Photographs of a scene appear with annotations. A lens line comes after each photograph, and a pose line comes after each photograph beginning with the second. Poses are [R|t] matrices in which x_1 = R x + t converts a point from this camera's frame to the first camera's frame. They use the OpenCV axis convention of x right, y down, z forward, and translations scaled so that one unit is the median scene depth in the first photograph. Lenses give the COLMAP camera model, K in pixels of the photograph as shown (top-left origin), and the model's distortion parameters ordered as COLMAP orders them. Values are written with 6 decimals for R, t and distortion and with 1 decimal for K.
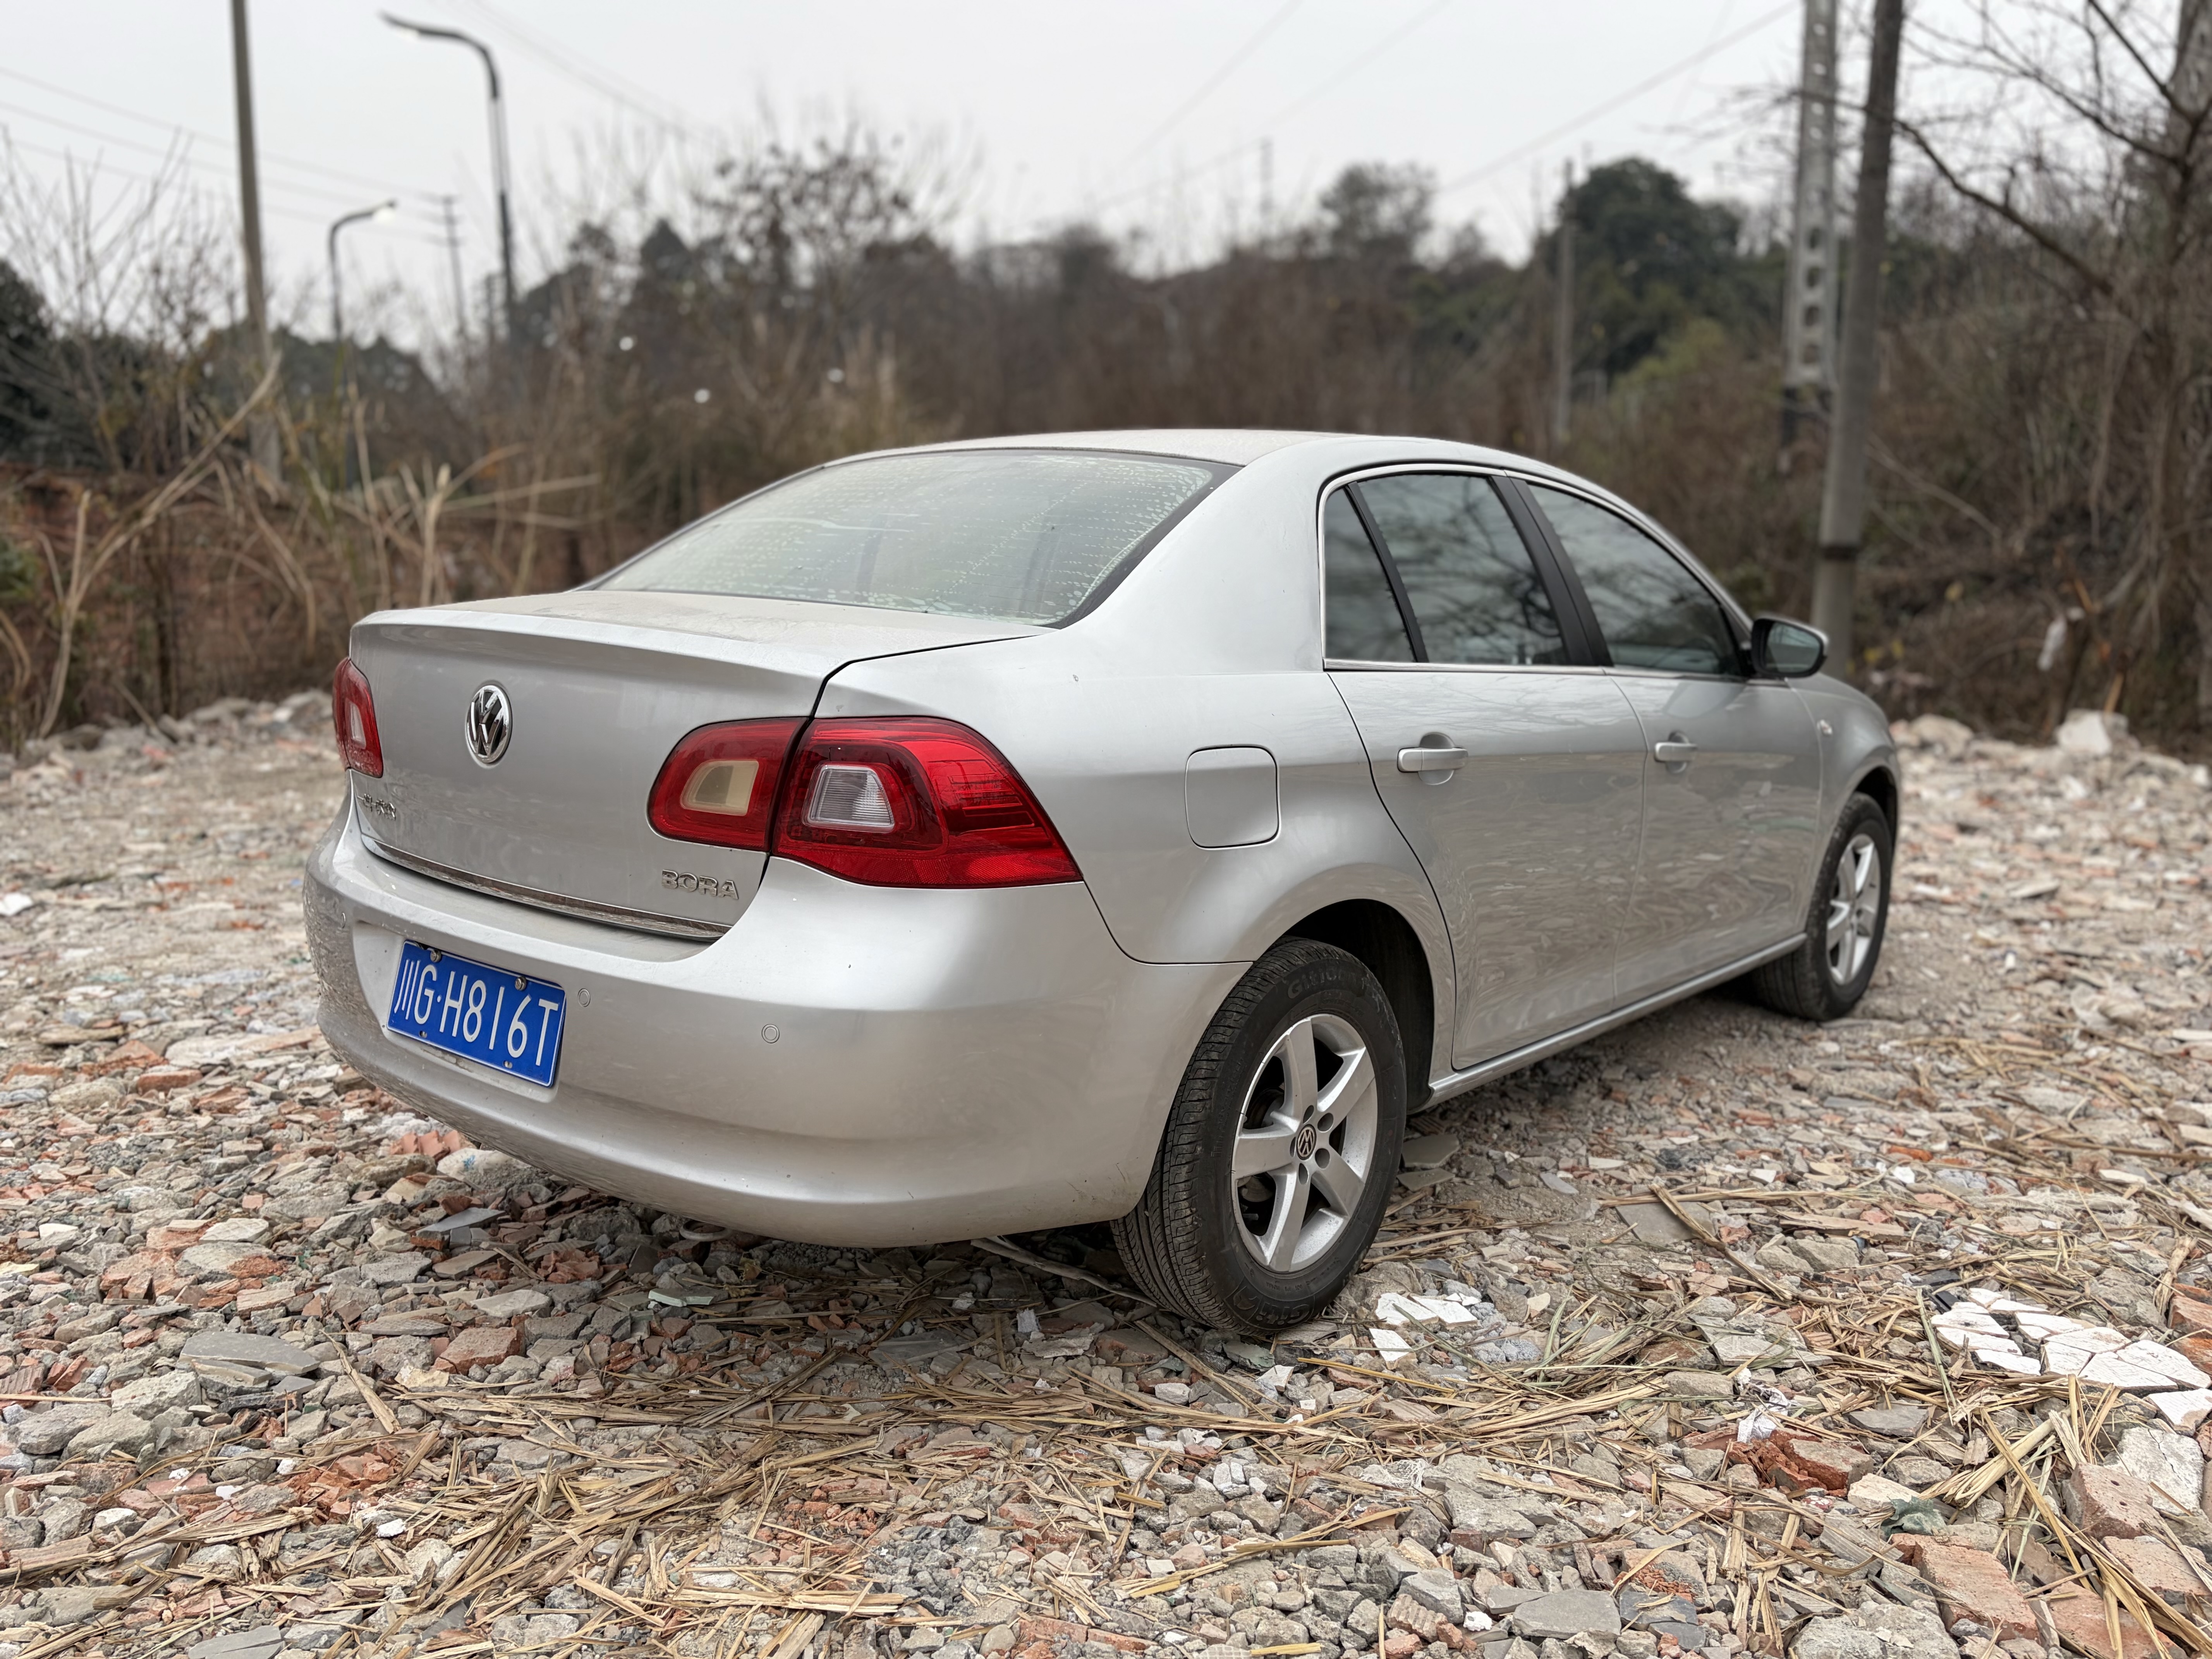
lens RADIAL K [[1779.3, 0, 1106.0], [0, 1779.3, 829.5], [0, 0, 1]] dist [0.066584, -0.070209]
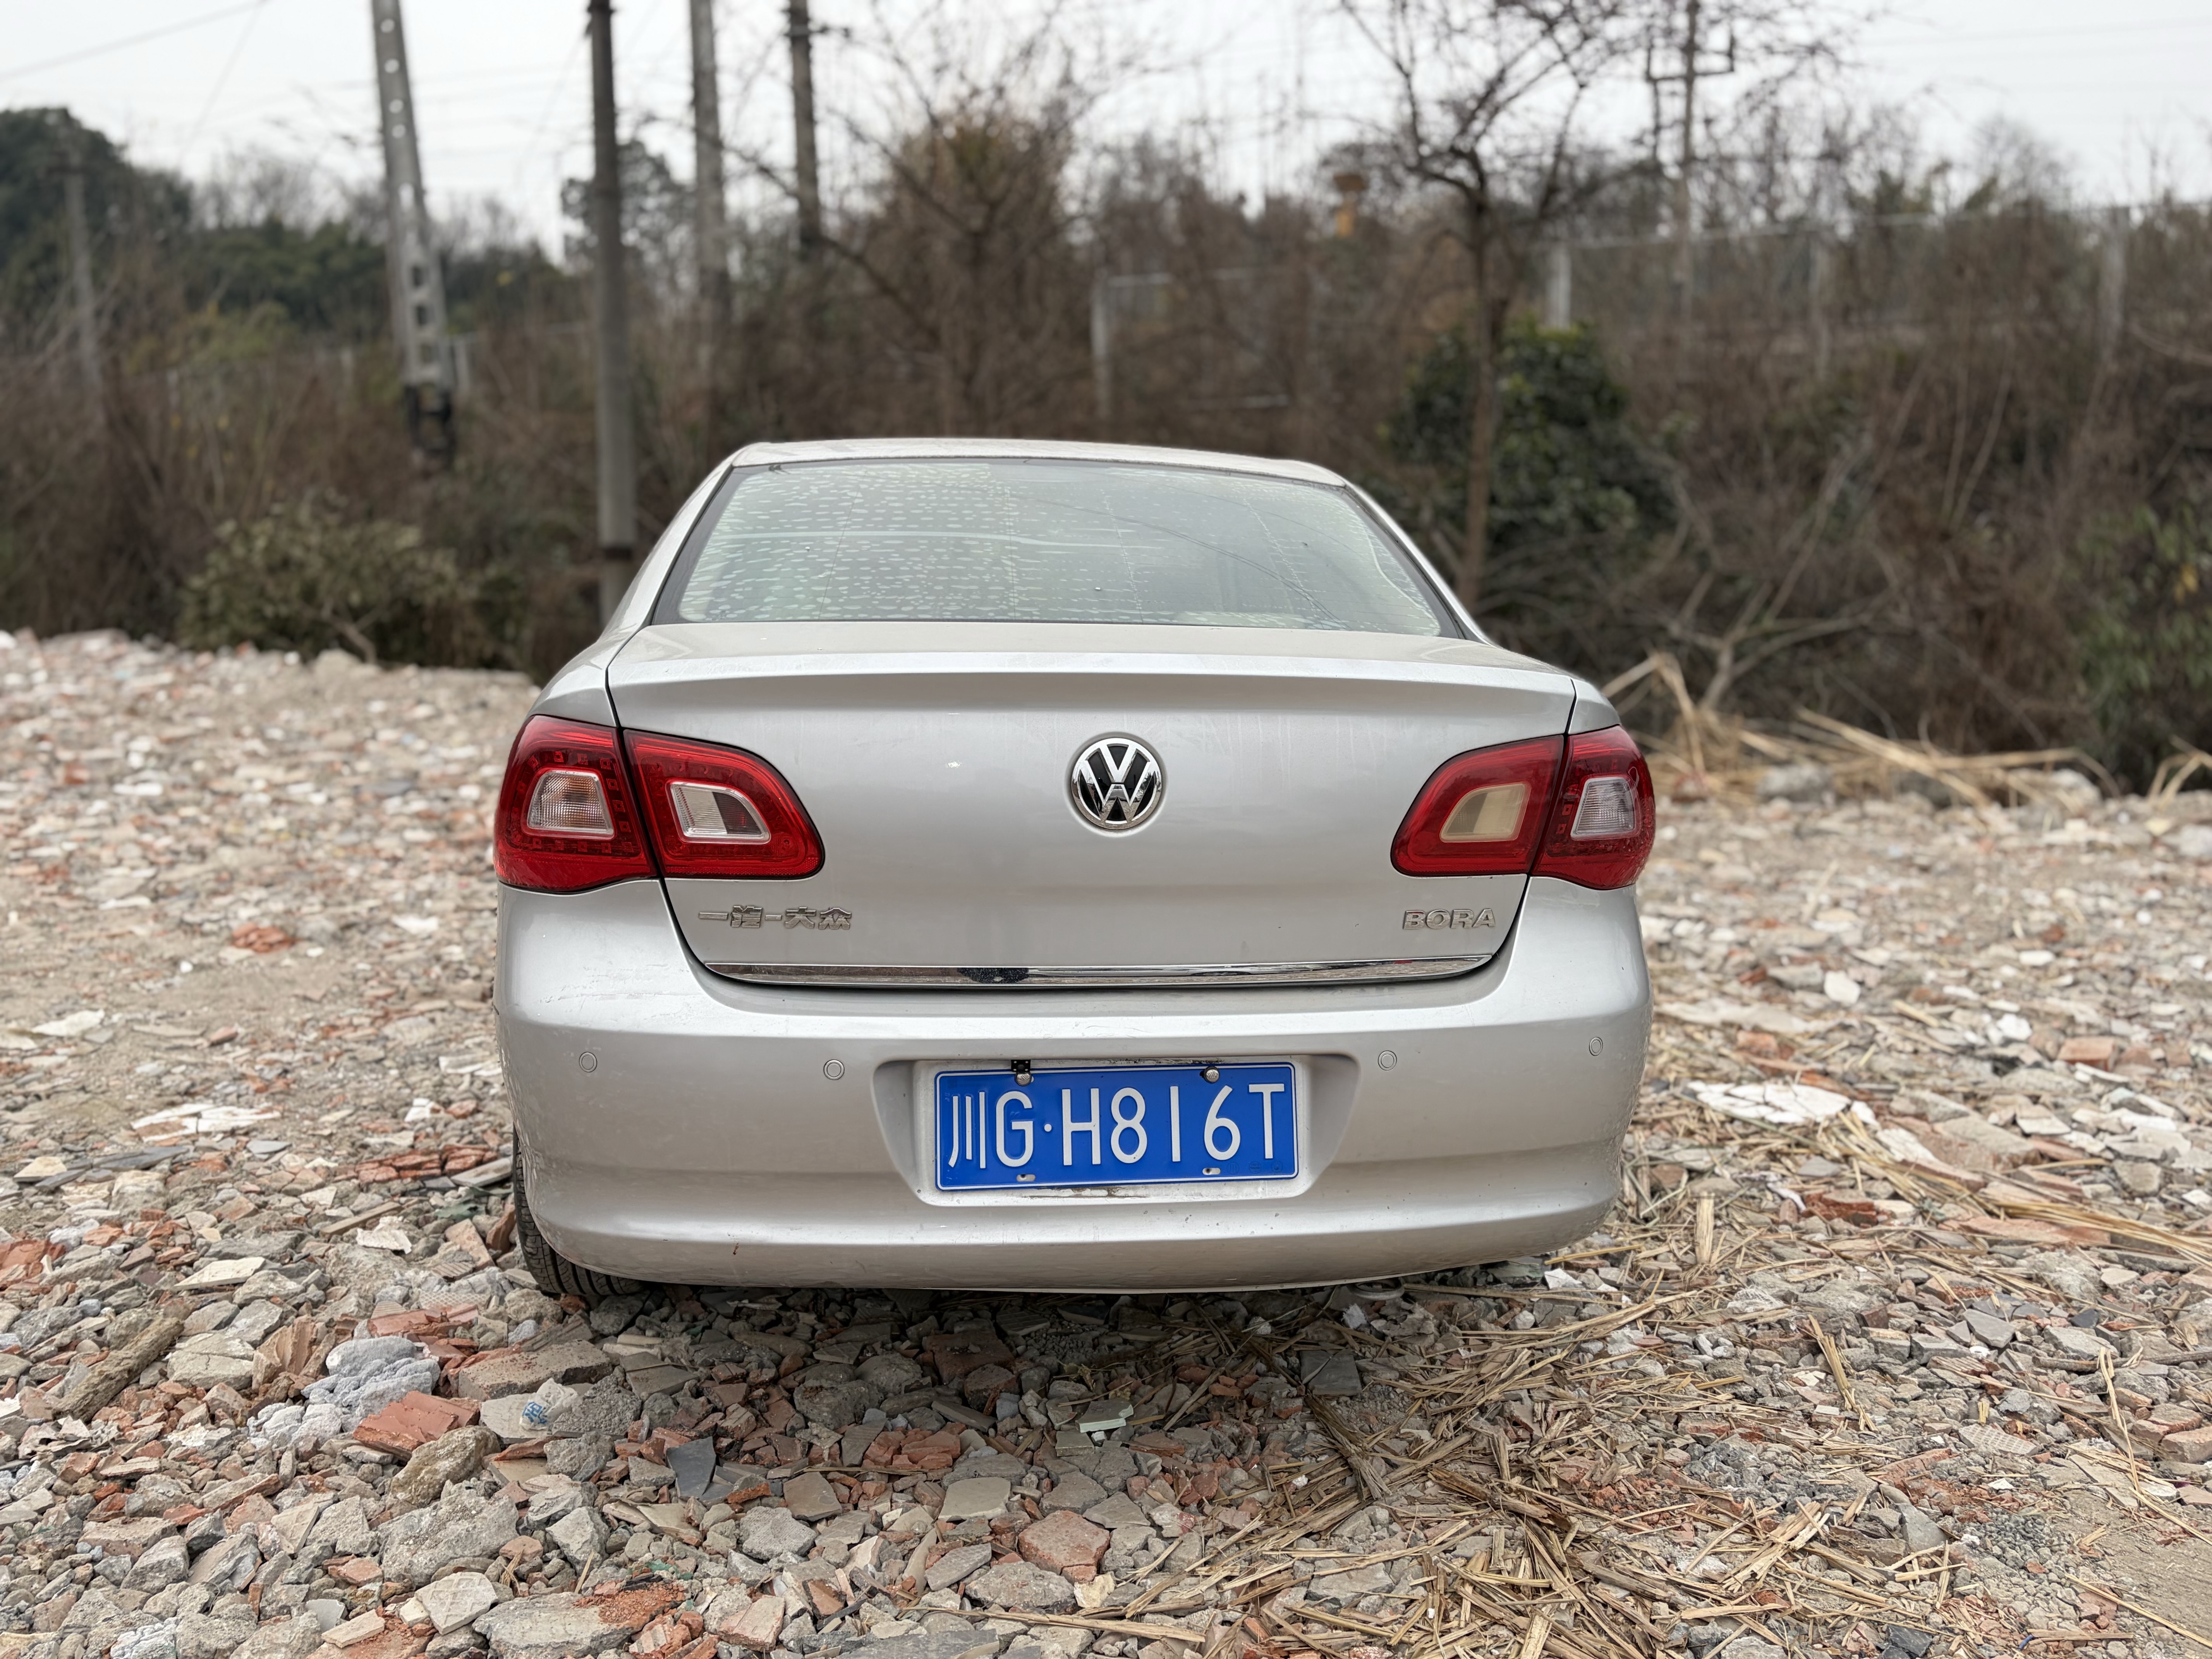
lens RADIAL K [[1779.3, 0, 1106.0], [0, 1779.3, 829.5], [0, 0, 1]] dist [0.066584, -0.070209]
pose [[0.667264, -0.118671, 0.735307, -0.954622], [0.116980, 0.991671, 0.053890, -0.082234], [-0.735578, 0.050057, 0.675589, 0.435728]]
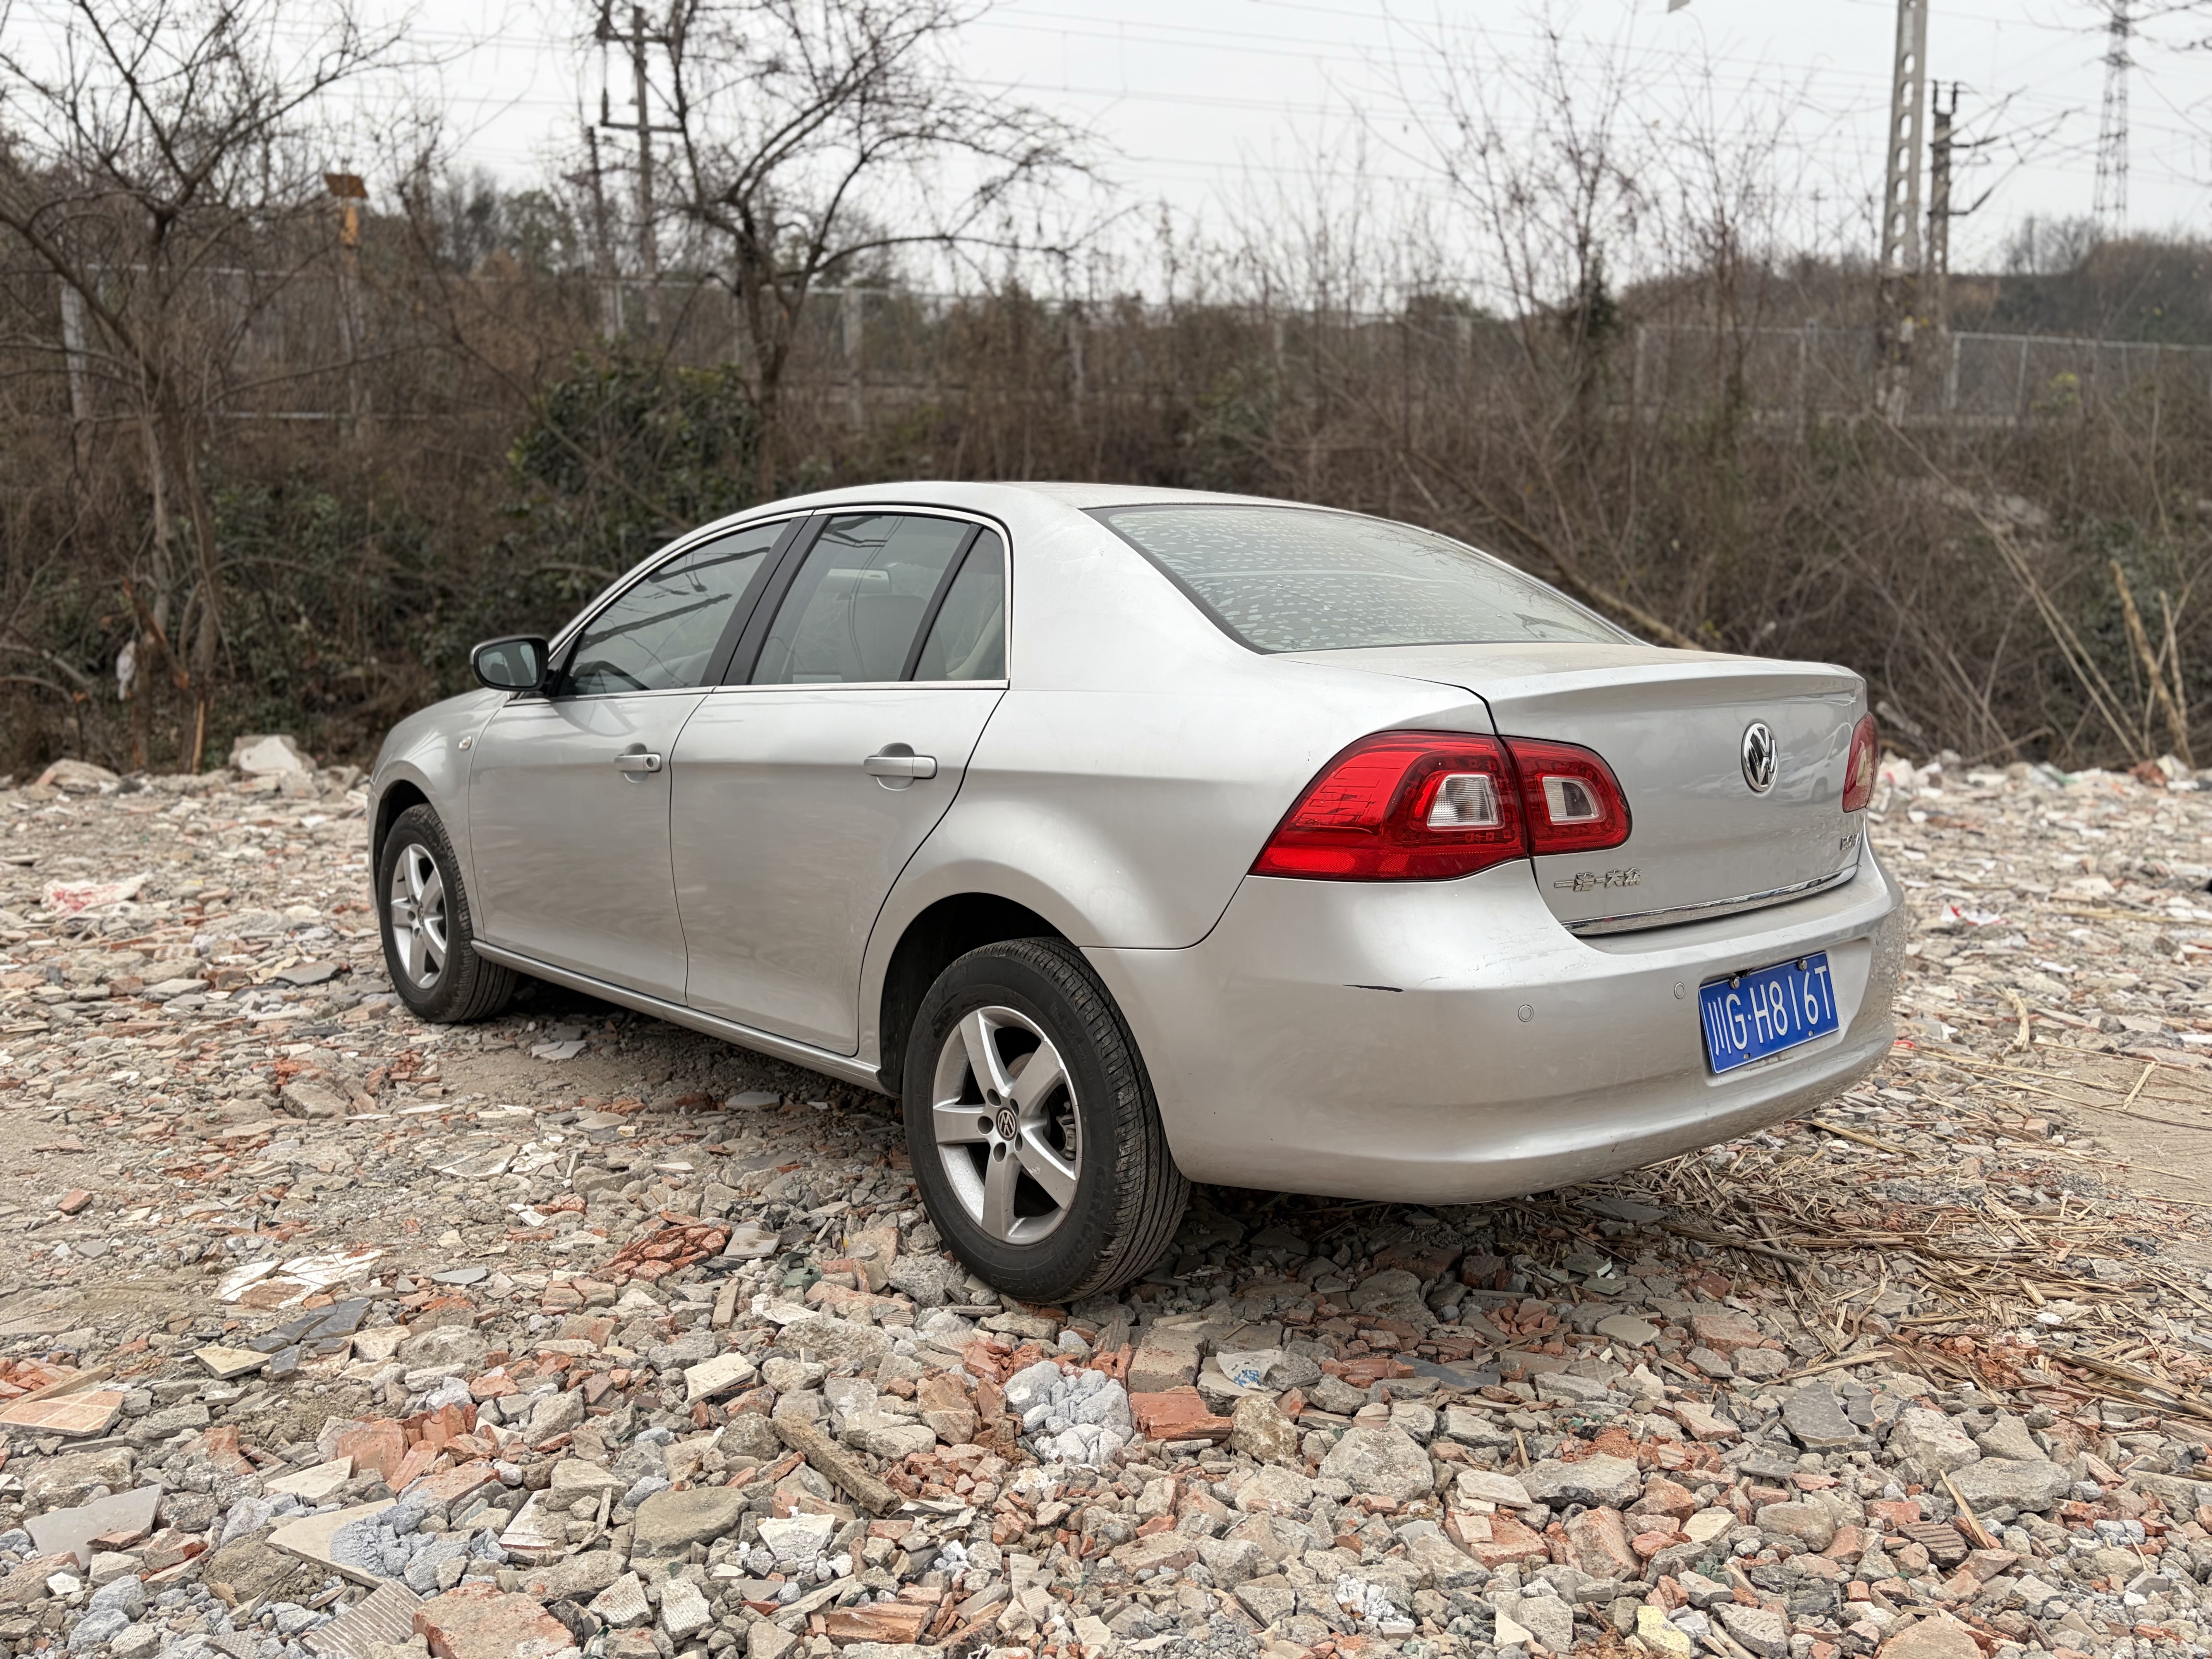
lens RADIAL K [[1779.3, 0, 1106.0], [0, 1779.3, 829.5], [0, 0, 1]] dist [0.066584, -0.070209]
pose [[0.099701, -0.140622, 0.985031, -1.494733], [0.154241, 0.980181, 0.124317, -0.216248], [-0.982990, 0.139537, 0.119415, 1.264380]]
